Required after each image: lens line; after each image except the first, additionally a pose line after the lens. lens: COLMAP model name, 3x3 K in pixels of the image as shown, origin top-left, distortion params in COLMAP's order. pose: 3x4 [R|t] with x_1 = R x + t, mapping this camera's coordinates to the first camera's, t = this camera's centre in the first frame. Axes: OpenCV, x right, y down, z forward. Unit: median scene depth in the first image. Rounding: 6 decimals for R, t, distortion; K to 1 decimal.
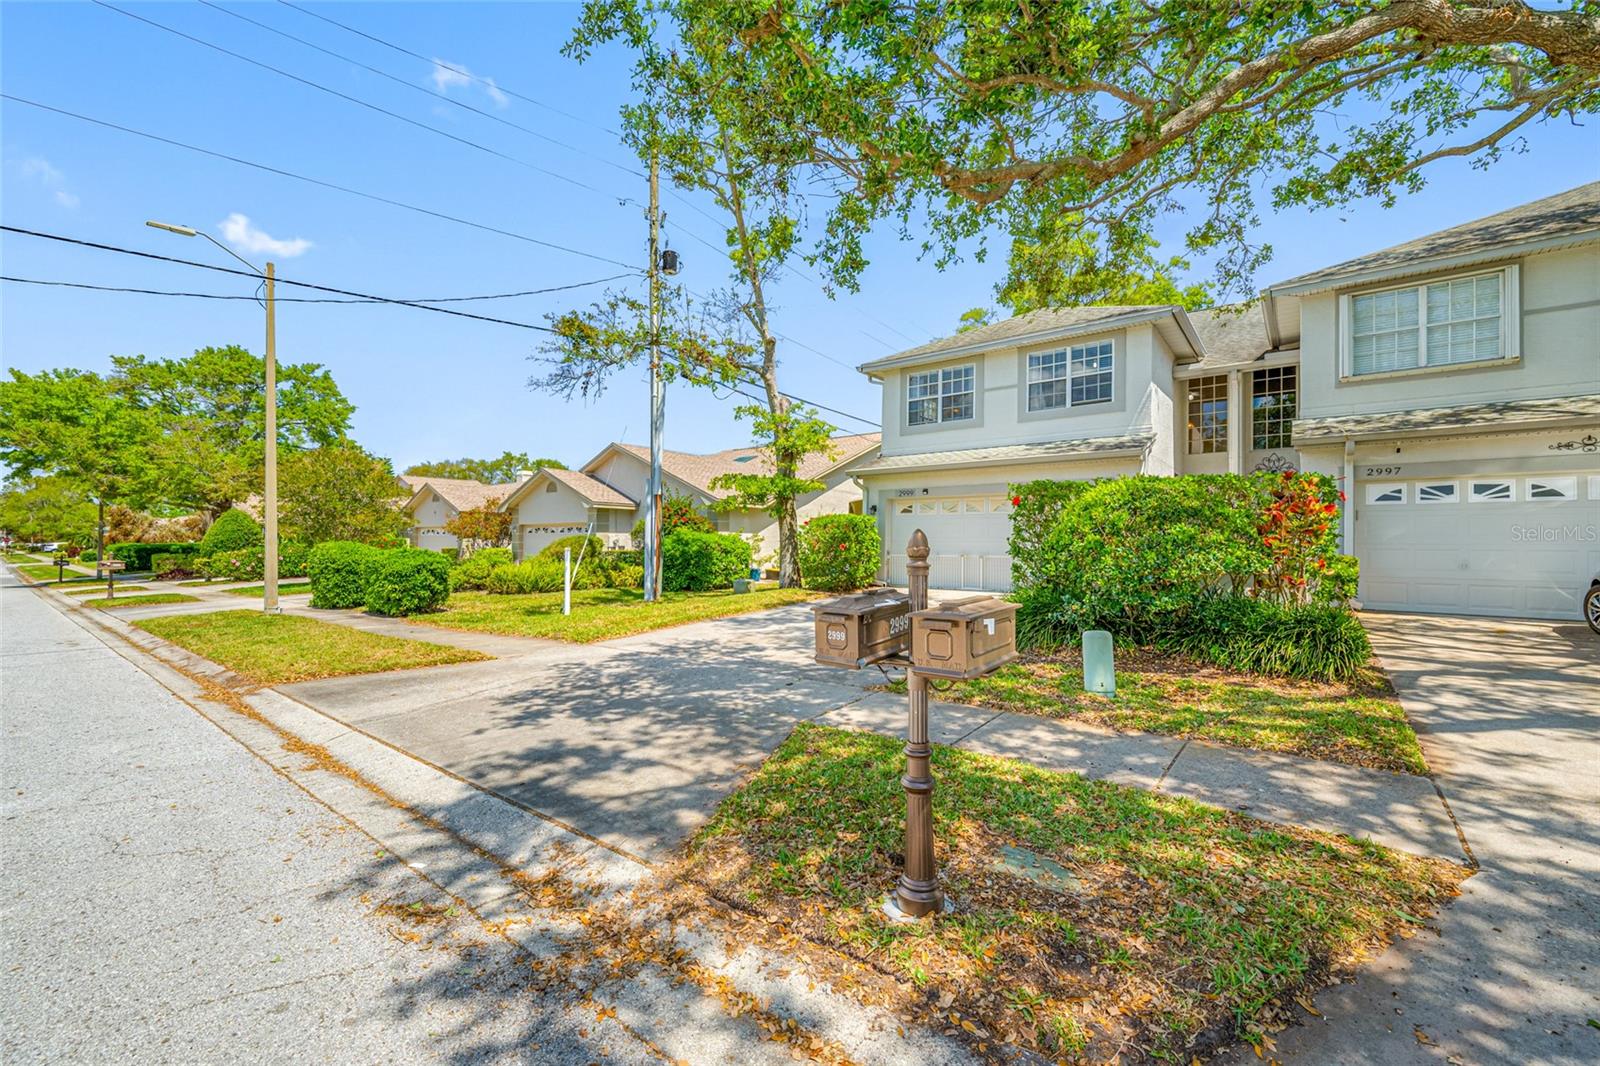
lens RADIAL K [[635.0, 0, 806.2], [0, 635.0, 538.0], [0, 0, 1]] dist [0.001161, -0.000118]
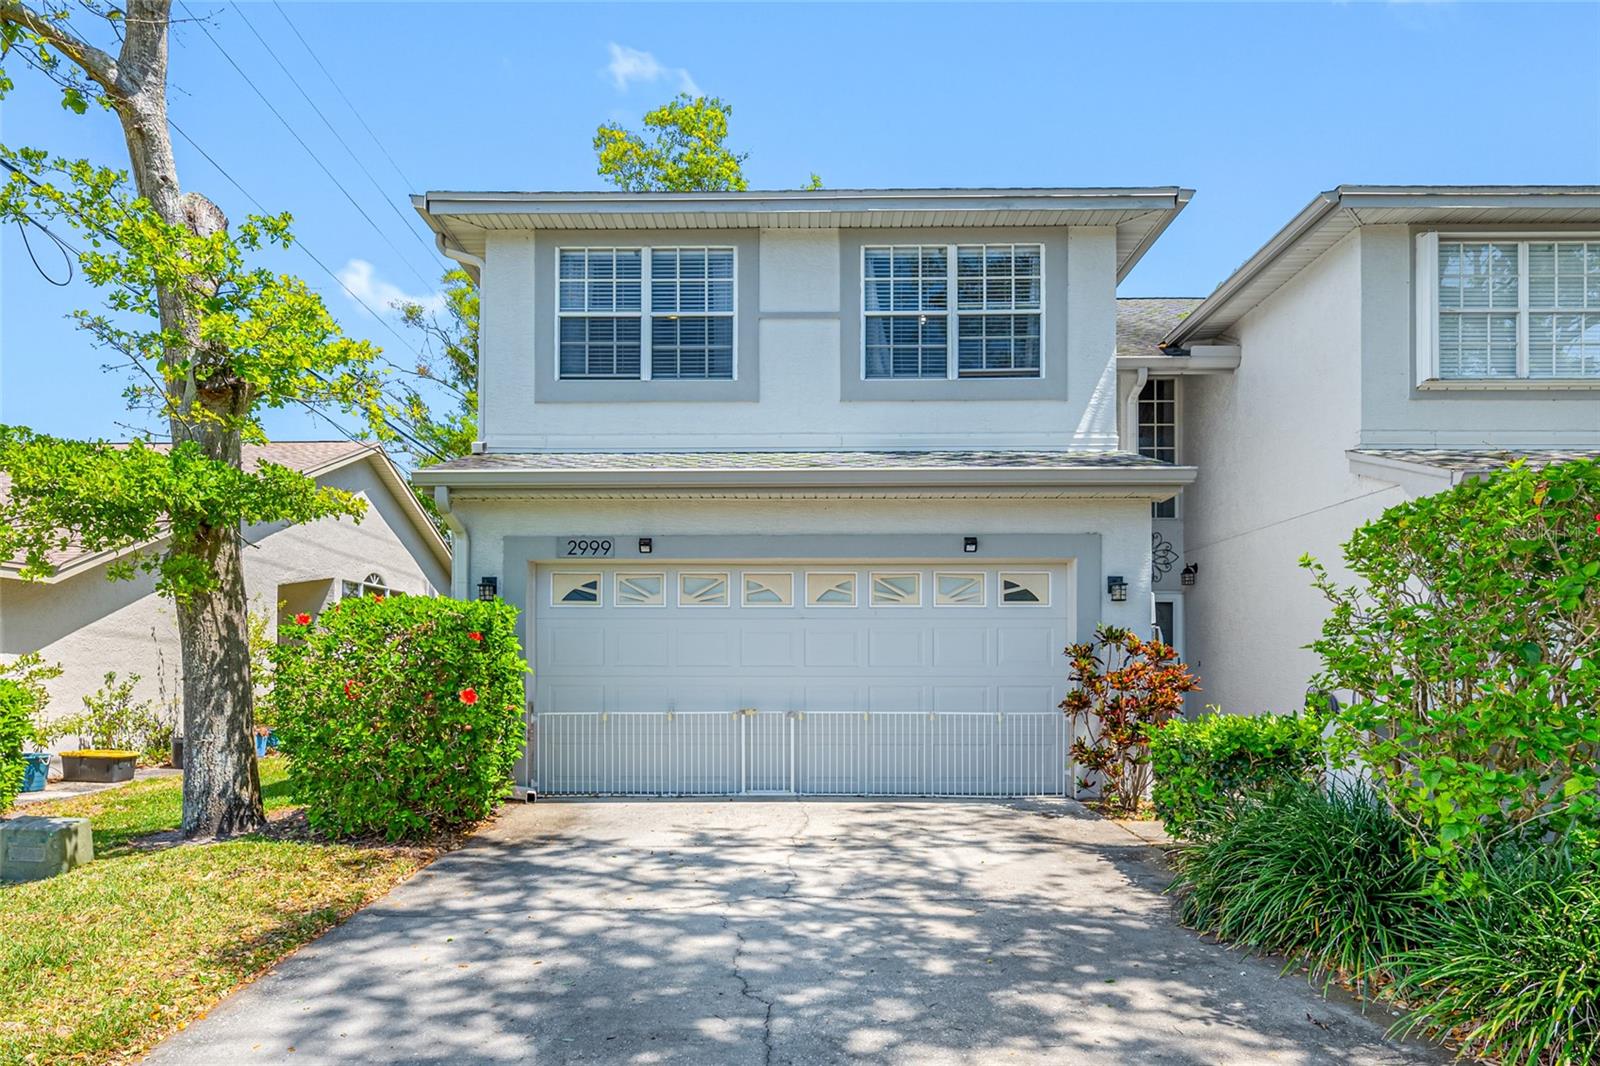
lens RADIAL K [[941.0, 0, 765.5], [0, 941.0, 674.5], [0, 0, 1]] dist [-0.000549, -0.000032]
pose [[0.804062, -0.007614, 0.594497, -0.135142], [0.000825, 0.999931, 0.011692, -0.003236], [-0.594545, -0.008911, 0.804013, 0.752977]]
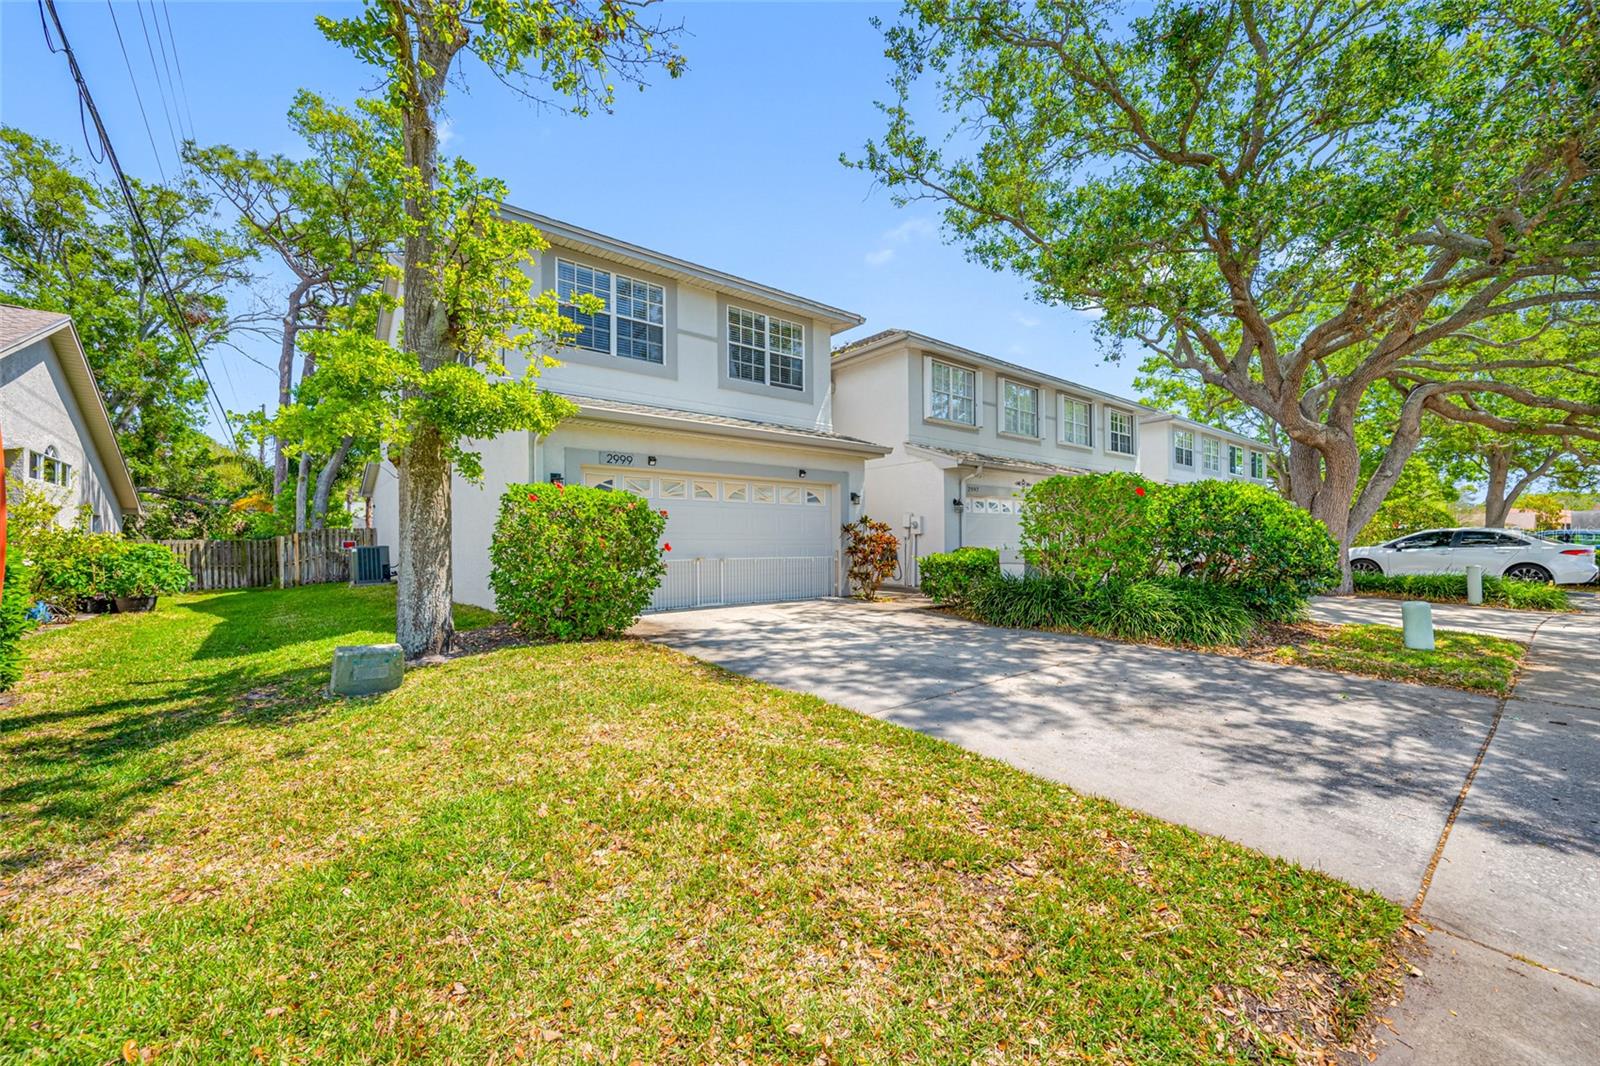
lens RADIAL K [[635.0, 0, 806.2], [0, 635.0, 538.0], [0, 0, 1]] dist [0.001161, -0.000118]
pose [[0.226866, 0.003851, 0.973918, -0.594404], [0.003211, 0.999984, -0.004702, 0.011946], [-0.973921, 0.004194, 0.226850, 1.054922]]
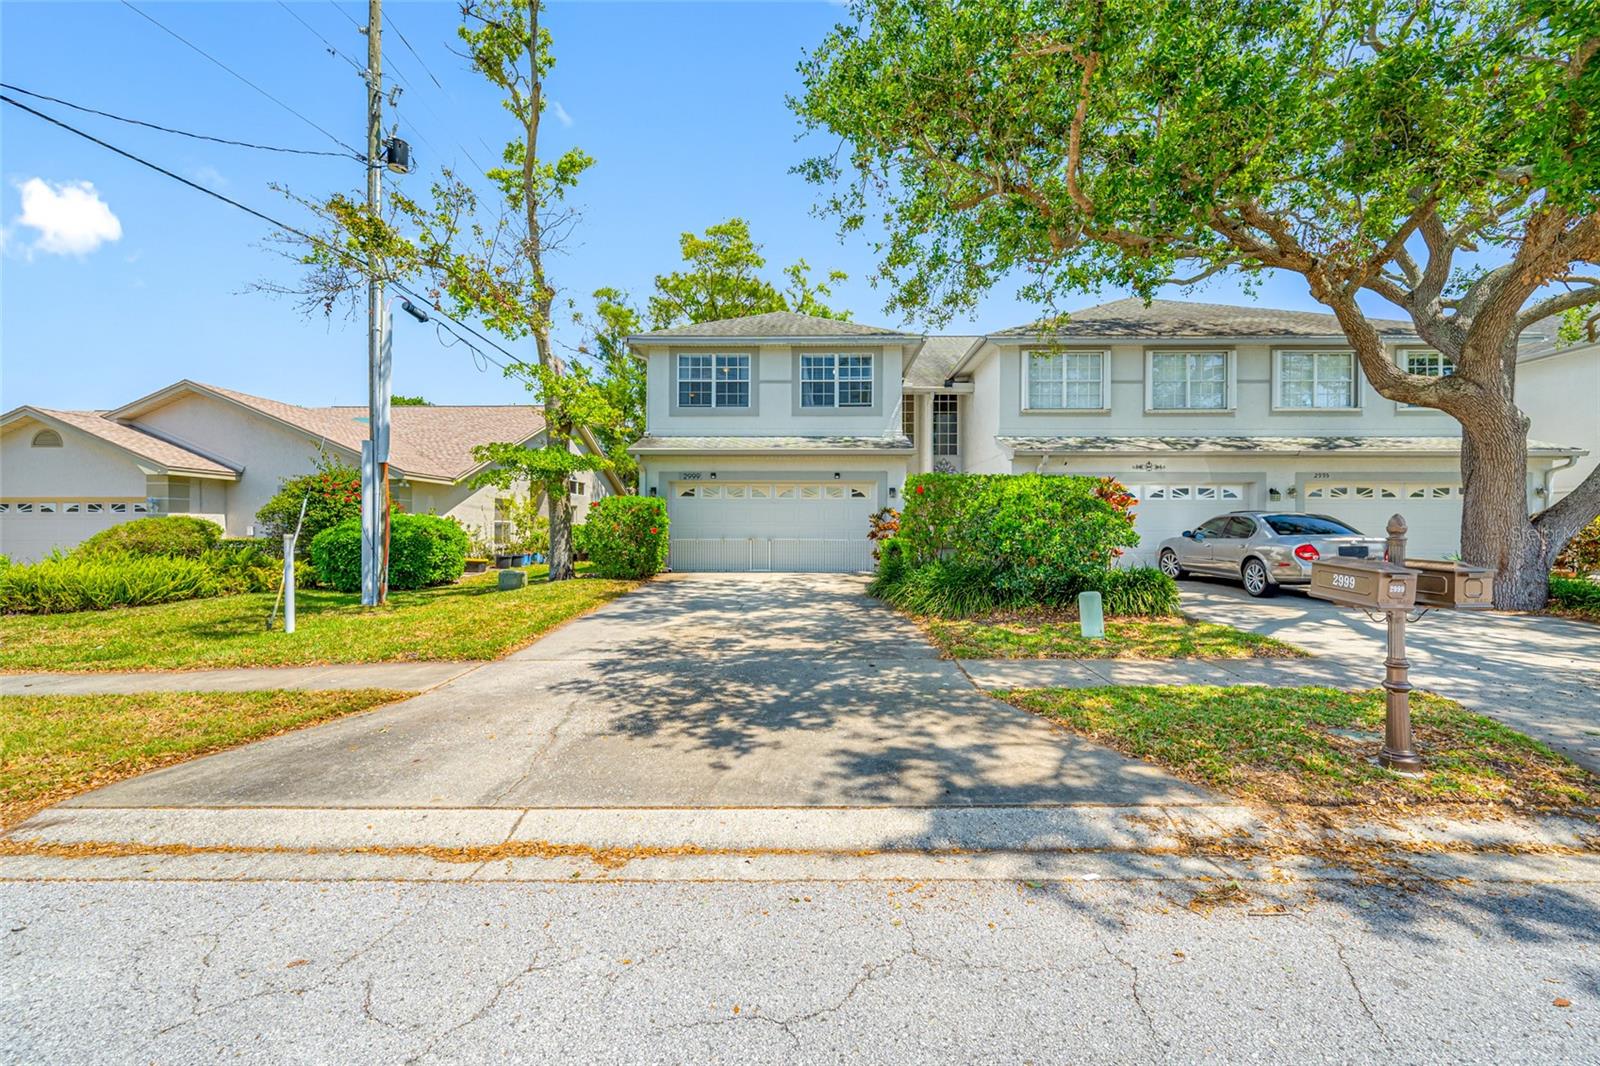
lens RADIAL K [[647.4, 0, 793.2], [0, 647.4, 528.0], [0, 0, 1]] dist [-0.000815, -0.000244]
pose [[0.806686, -0.001950, 0.590977, -0.466195], [-0.002252, 0.999977, 0.006374, 0.003835], [-0.590976, -0.006472, 0.806663, 0.158218]]
